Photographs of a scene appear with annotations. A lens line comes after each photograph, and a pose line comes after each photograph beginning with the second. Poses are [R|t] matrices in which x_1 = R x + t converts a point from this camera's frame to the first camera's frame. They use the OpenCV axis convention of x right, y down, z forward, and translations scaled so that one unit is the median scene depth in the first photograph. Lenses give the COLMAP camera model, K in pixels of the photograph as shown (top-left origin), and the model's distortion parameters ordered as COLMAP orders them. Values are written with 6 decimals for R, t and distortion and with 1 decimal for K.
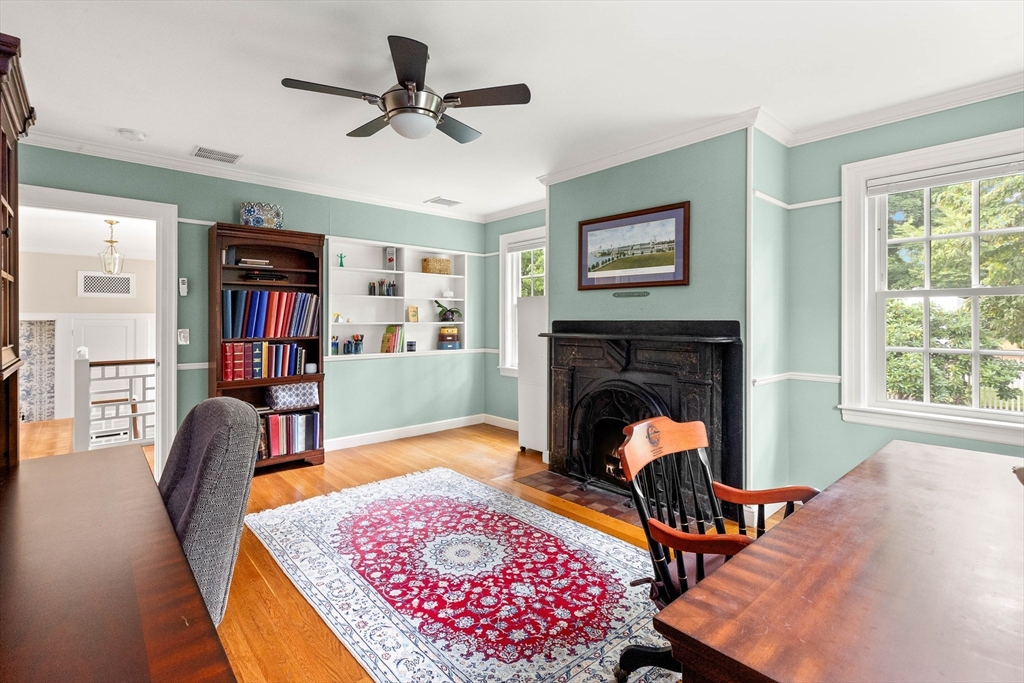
lens RADIAL K [[469.5, 0, 509.2], [0, 469.5, 319.0], [0, 0, 1]] dist [0.007998, -0.001434]
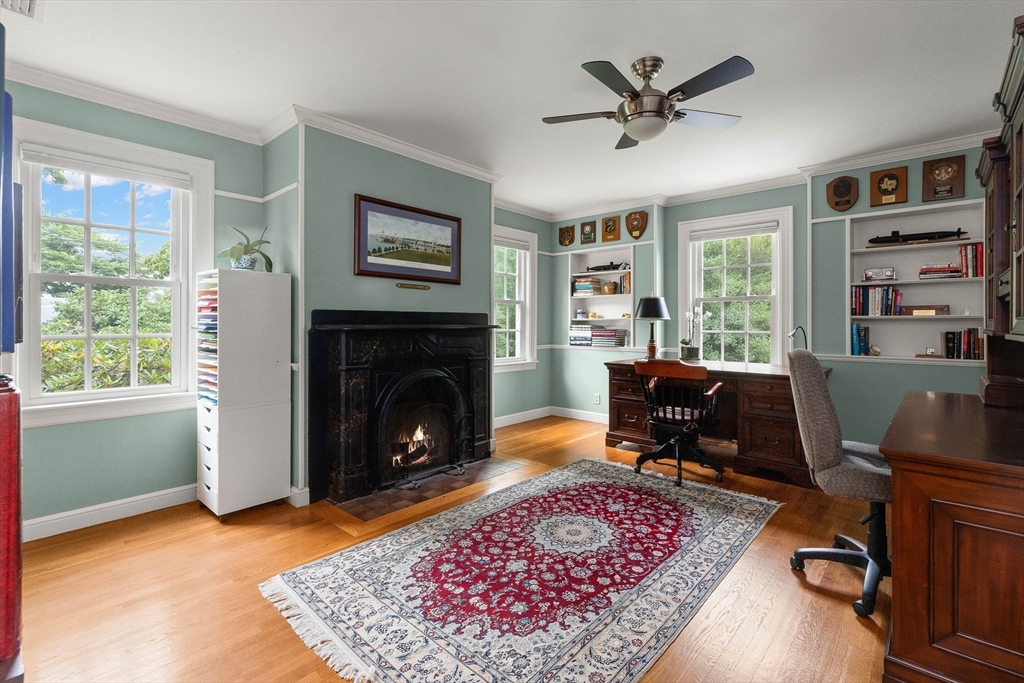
lens RADIAL K [[469.5, 0, 506.8], [0, 469.5, 323.5], [0, 0, 1]] dist [0.007998, -0.001434]
pose [[-0.098439, 0.001538, 0.995142, -1.092818], [-0.001266, 0.999998, -0.001671, 0.042392], [-0.995142, -0.001425, -0.098437, 1.229889]]
